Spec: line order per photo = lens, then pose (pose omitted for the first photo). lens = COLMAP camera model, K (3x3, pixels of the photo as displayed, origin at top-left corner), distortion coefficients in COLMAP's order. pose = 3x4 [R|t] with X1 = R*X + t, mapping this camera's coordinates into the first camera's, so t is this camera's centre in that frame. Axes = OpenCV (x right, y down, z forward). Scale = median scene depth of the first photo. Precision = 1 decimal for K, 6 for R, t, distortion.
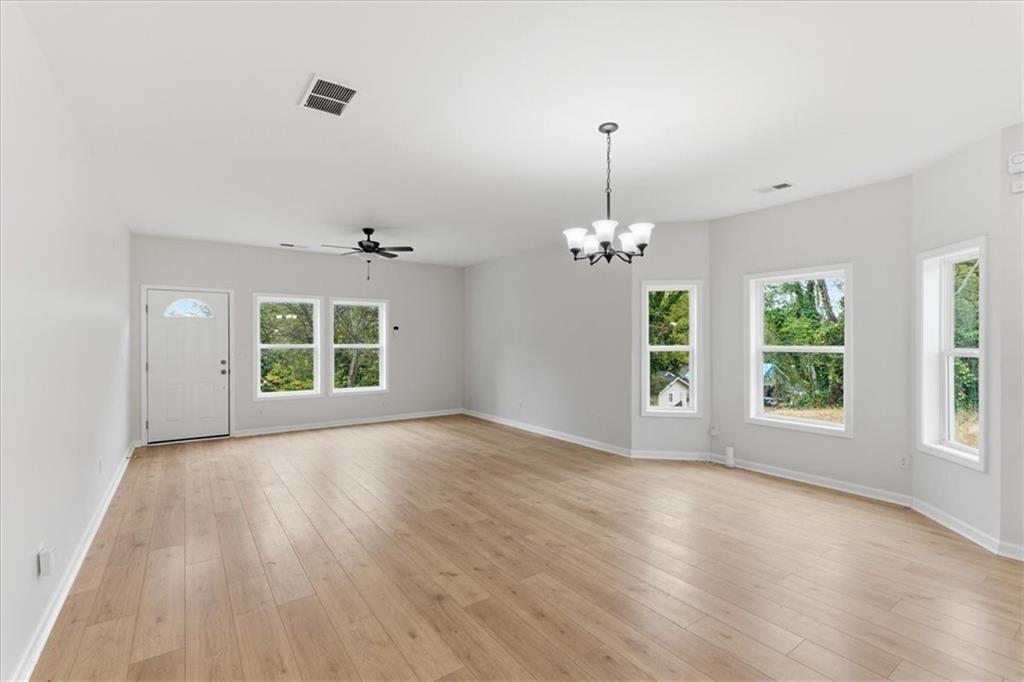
lens RADIAL K [[461.1, 0, 512.0], [0, 461.1, 341.0], [0, 0, 1]] dist [0.002421, 0.000570]
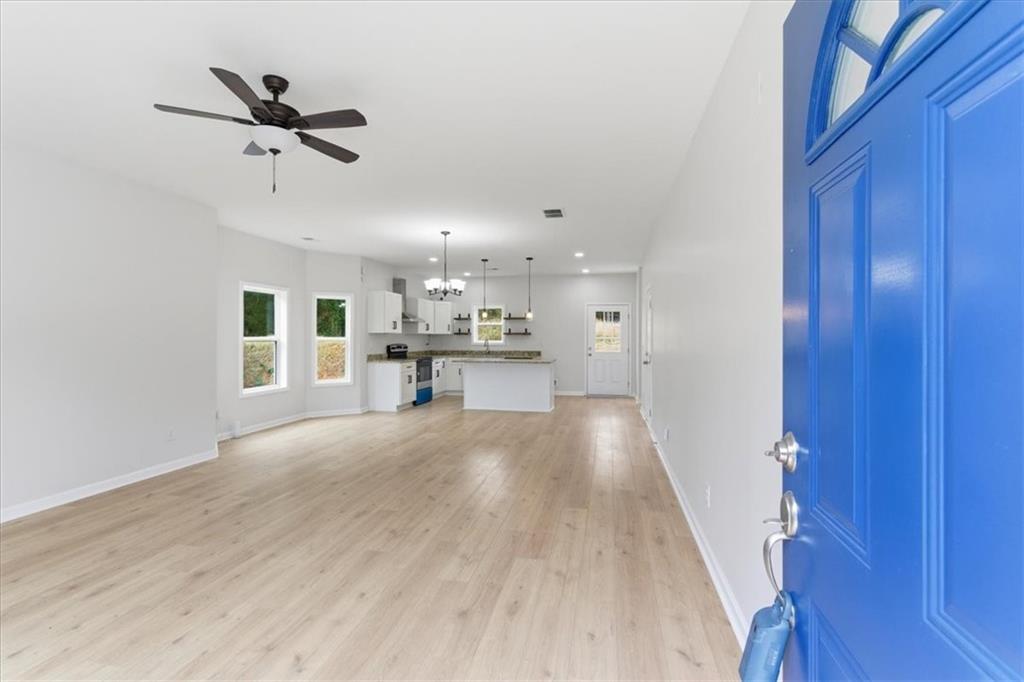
lens RADIAL K [[461.1, 0, 512.0], [0, 461.1, 341.0], [0, 0, 1]] dist [0.002421, 0.000570]
pose [[-0.679666, -0.006391, 0.733494, -1.356289], [0.000936, 0.999954, 0.009580, 0.013463], [-0.733521, 0.007197, -0.679628, 1.934441]]
